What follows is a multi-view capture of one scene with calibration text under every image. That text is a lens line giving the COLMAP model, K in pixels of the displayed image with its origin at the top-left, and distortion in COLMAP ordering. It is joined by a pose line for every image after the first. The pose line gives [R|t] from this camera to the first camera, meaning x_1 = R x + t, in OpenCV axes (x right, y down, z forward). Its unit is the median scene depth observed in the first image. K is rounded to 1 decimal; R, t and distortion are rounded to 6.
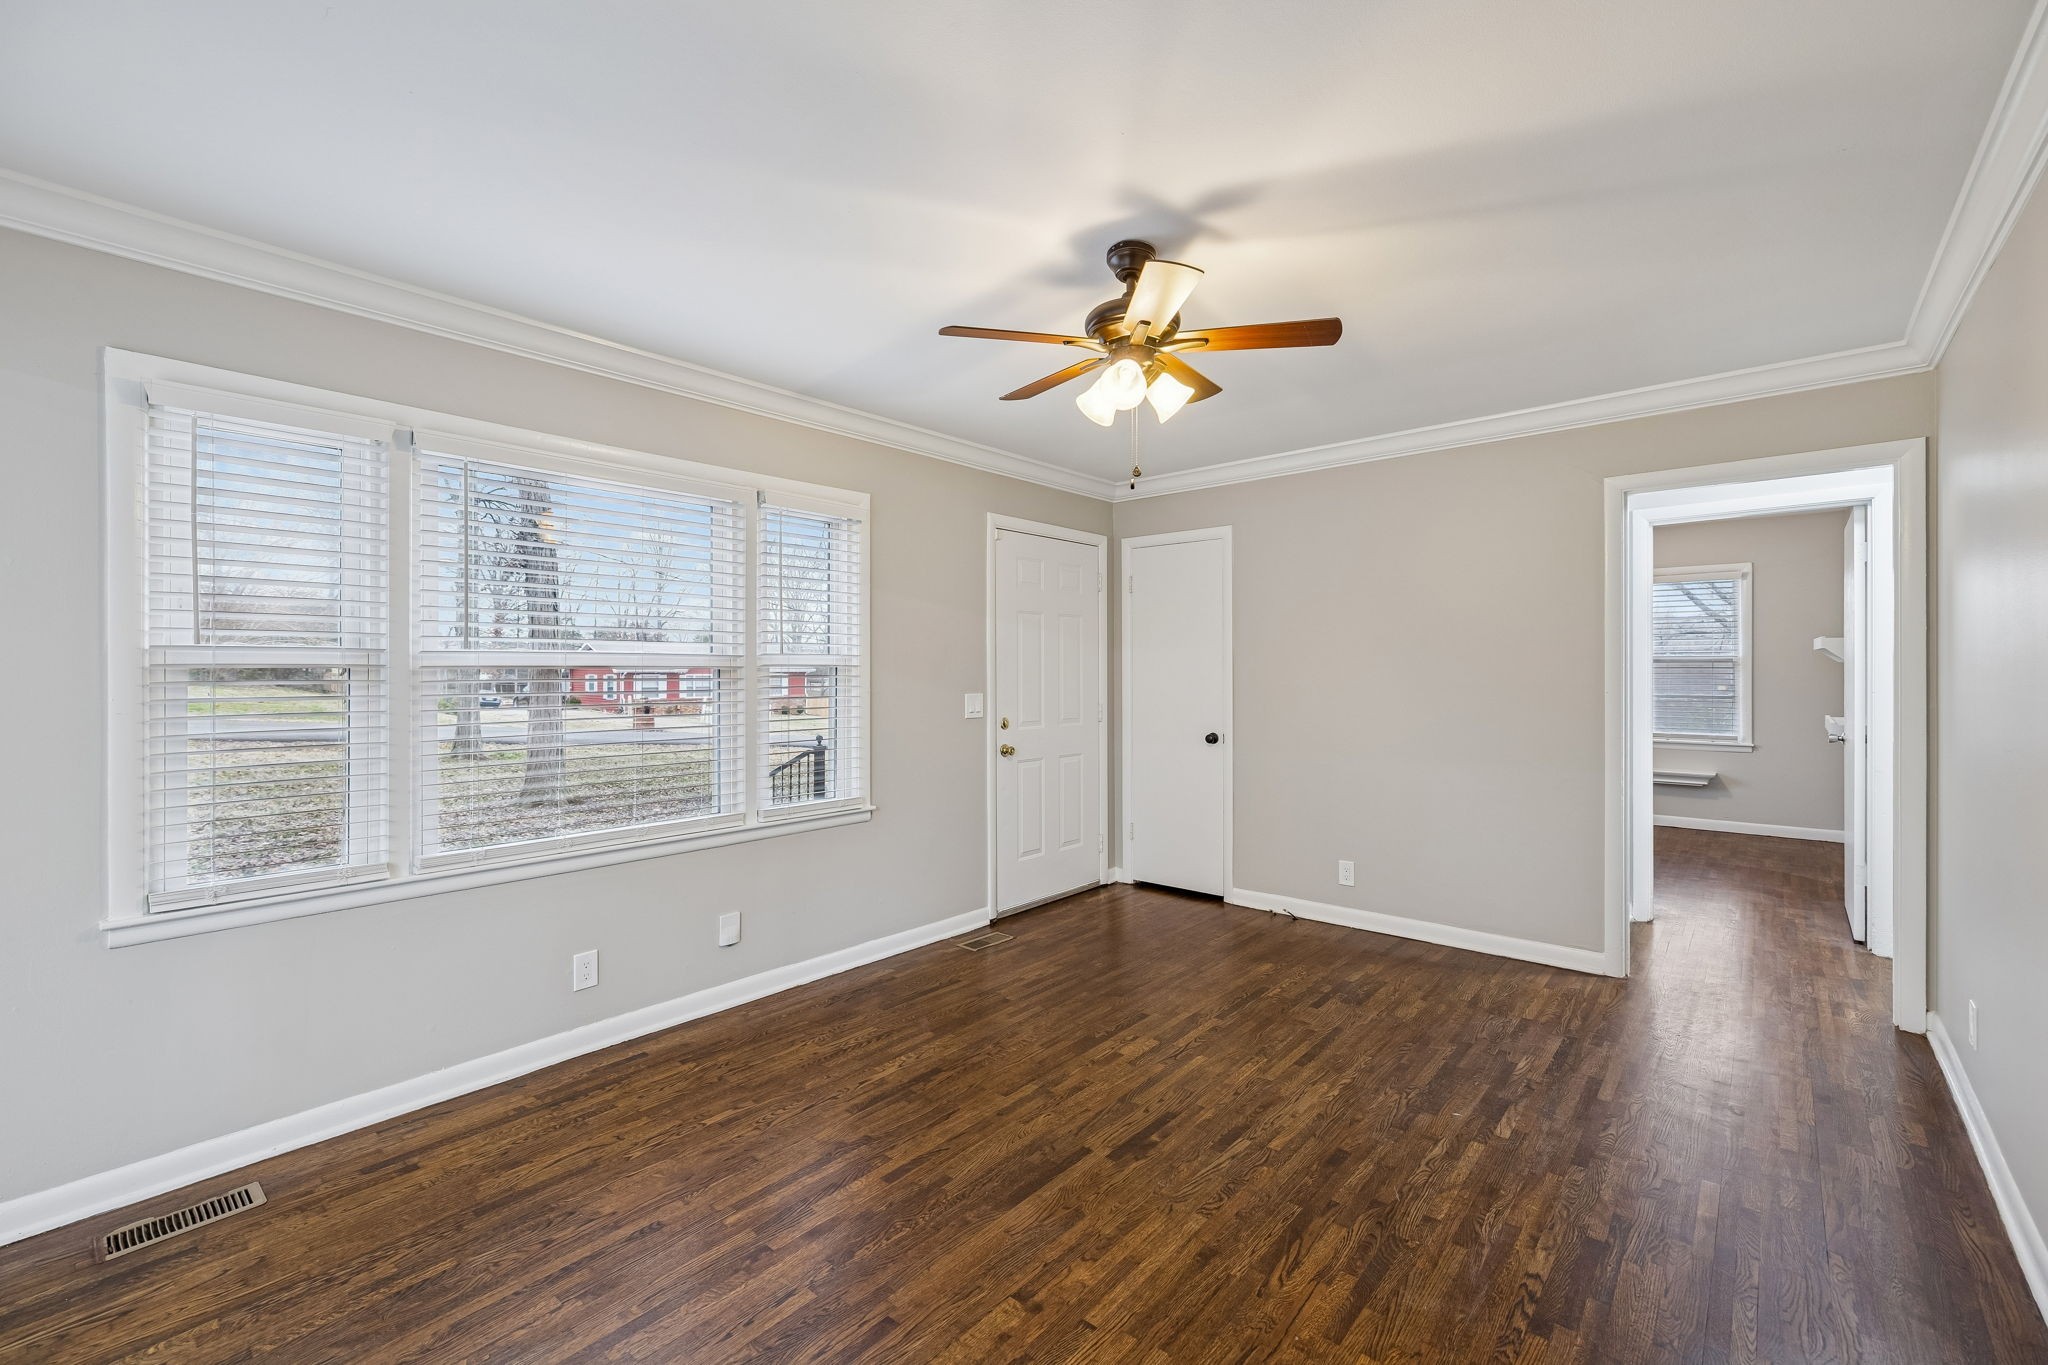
lens RADIAL K [[859.0, 0, 1023.2], [0, 859.0, 671.1], [0, 0, 1]] dist [-0.002636, 0.000441]
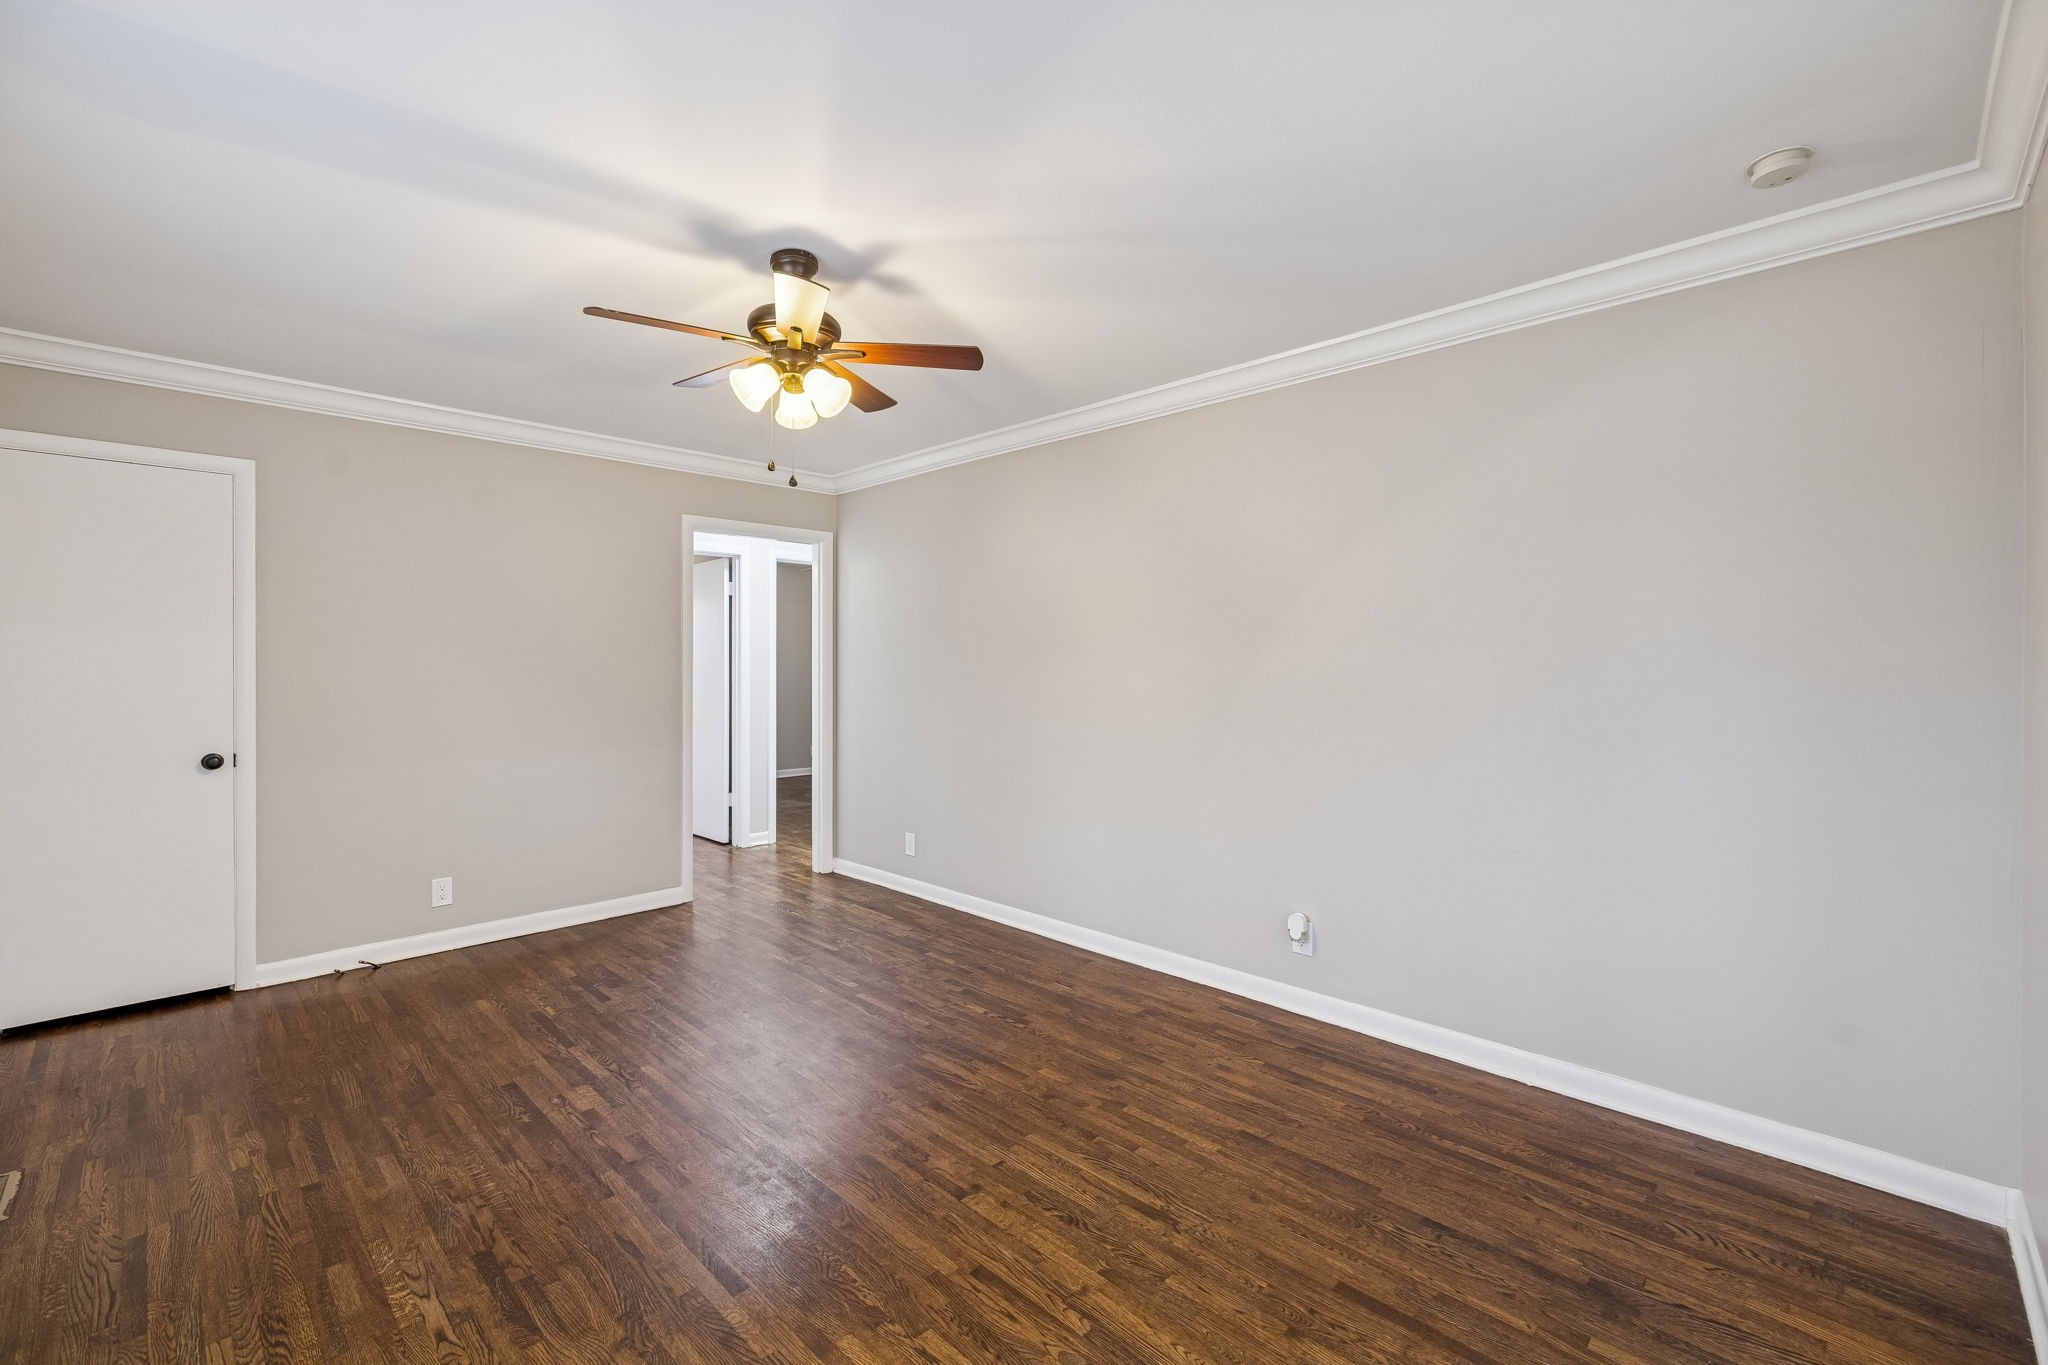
lens RADIAL K [[860.1, 0, 1025.3], [0, 860.1, 676.2], [0, 0, 1]] dist [-0.001919, -0.000203]
pose [[0.060779, -0.007635, 0.998122, -0.727767], [0.001317, 0.999970, 0.007569, 0.009383], [-0.998150, 0.000854, 0.060787, 0.528799]]
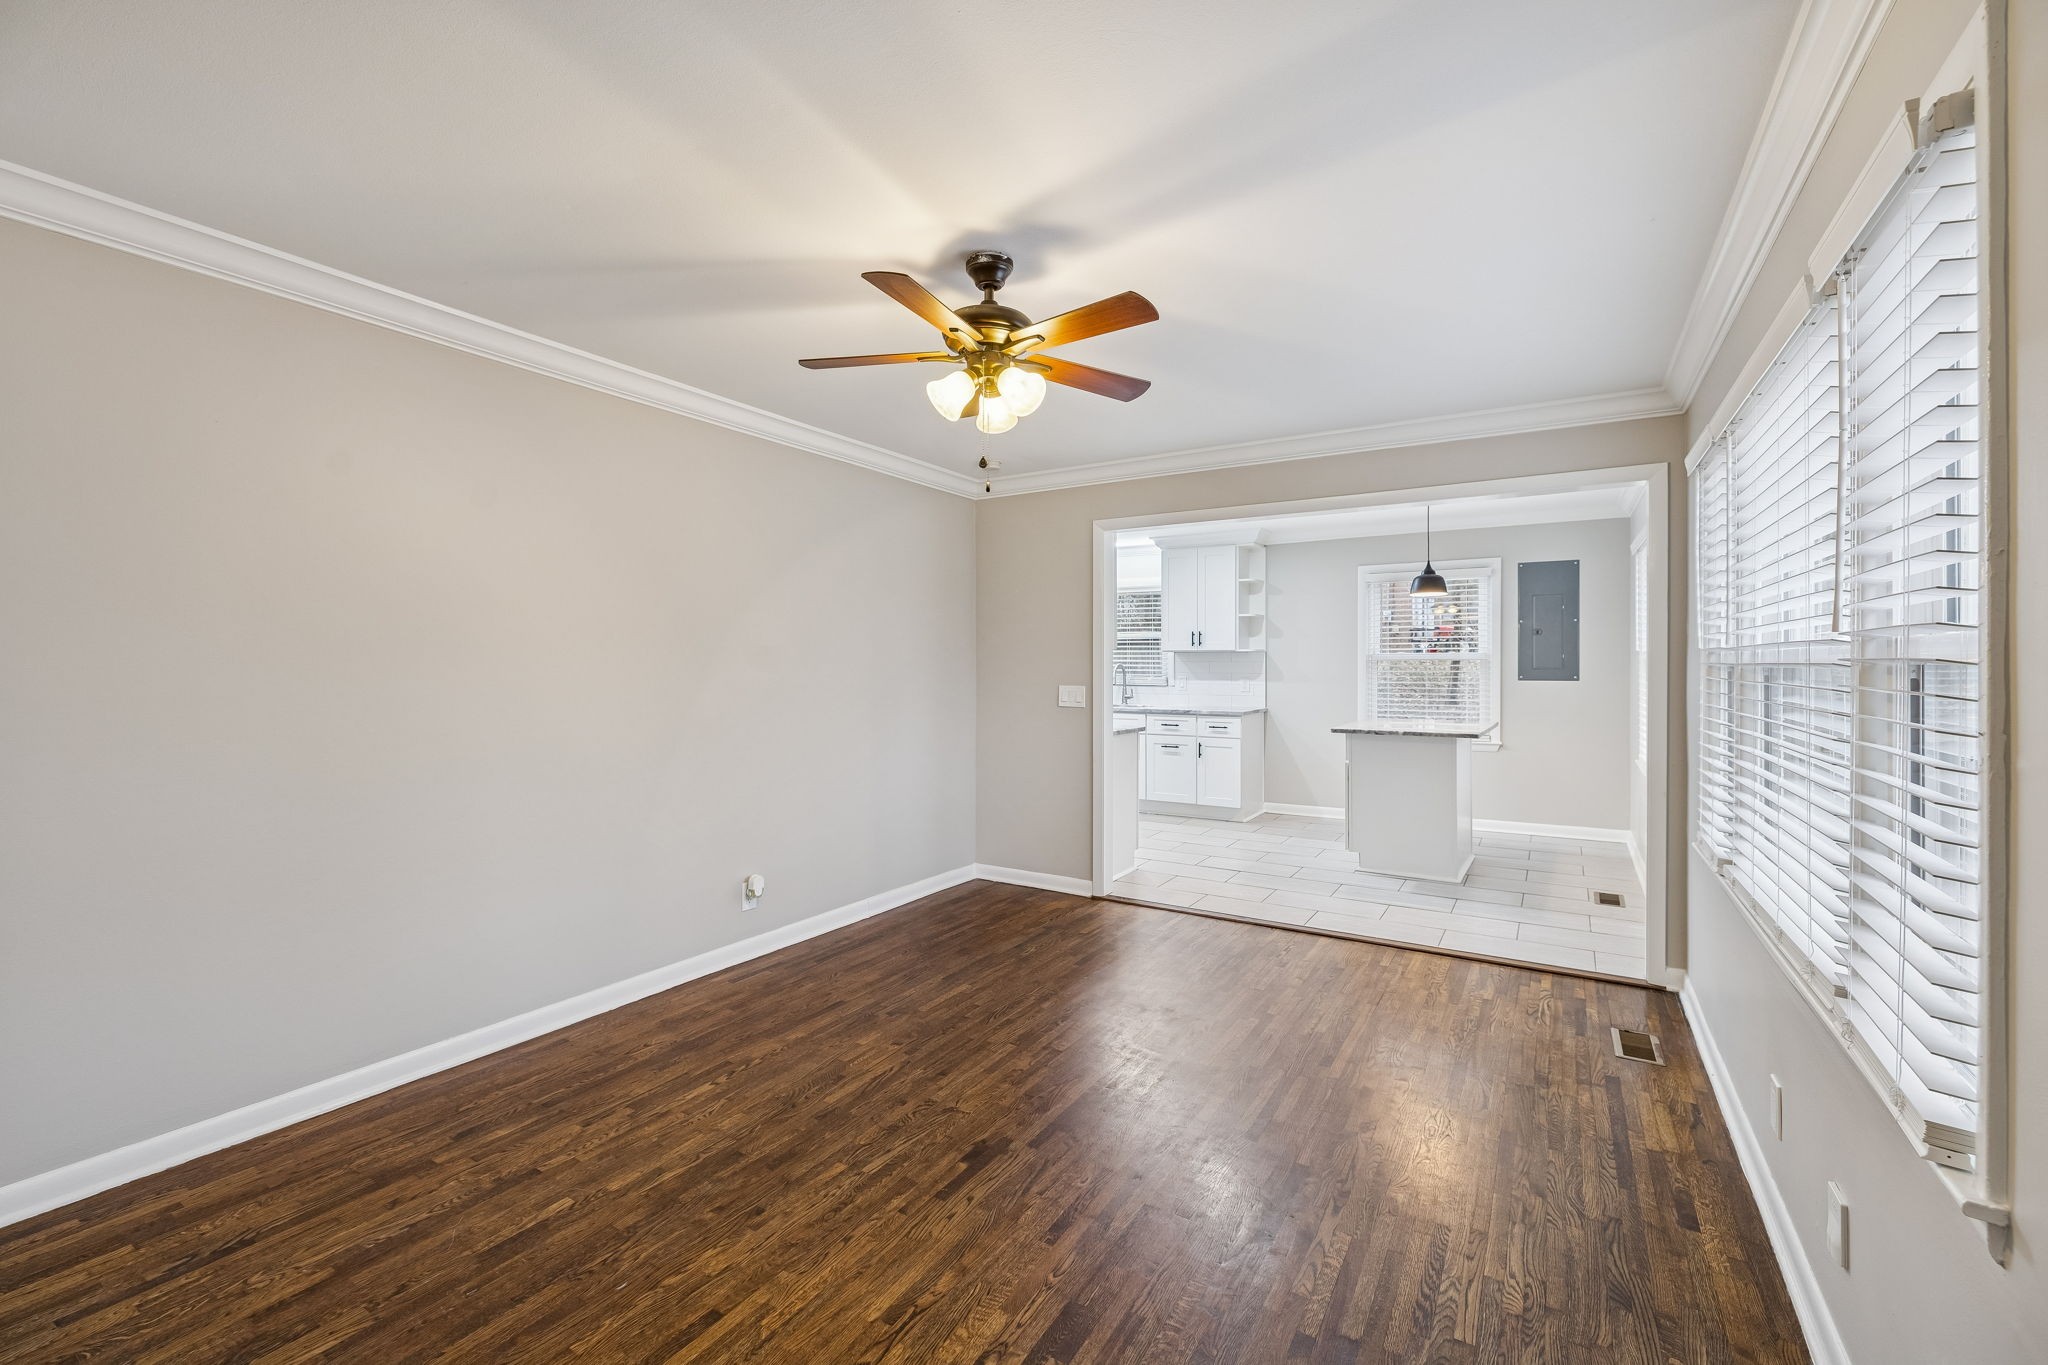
lens RADIAL K [[859.0, 0, 1023.2], [0, 859.0, 671.1], [0, 0, 1]] dist [-0.002636, 0.000441]
pose [[-0.987044, 0.000535, -0.160450, 0.202099], [-0.000832, 0.999964, 0.008450, -0.005211], [0.160449, 0.008474, -0.987008, 1.631496]]
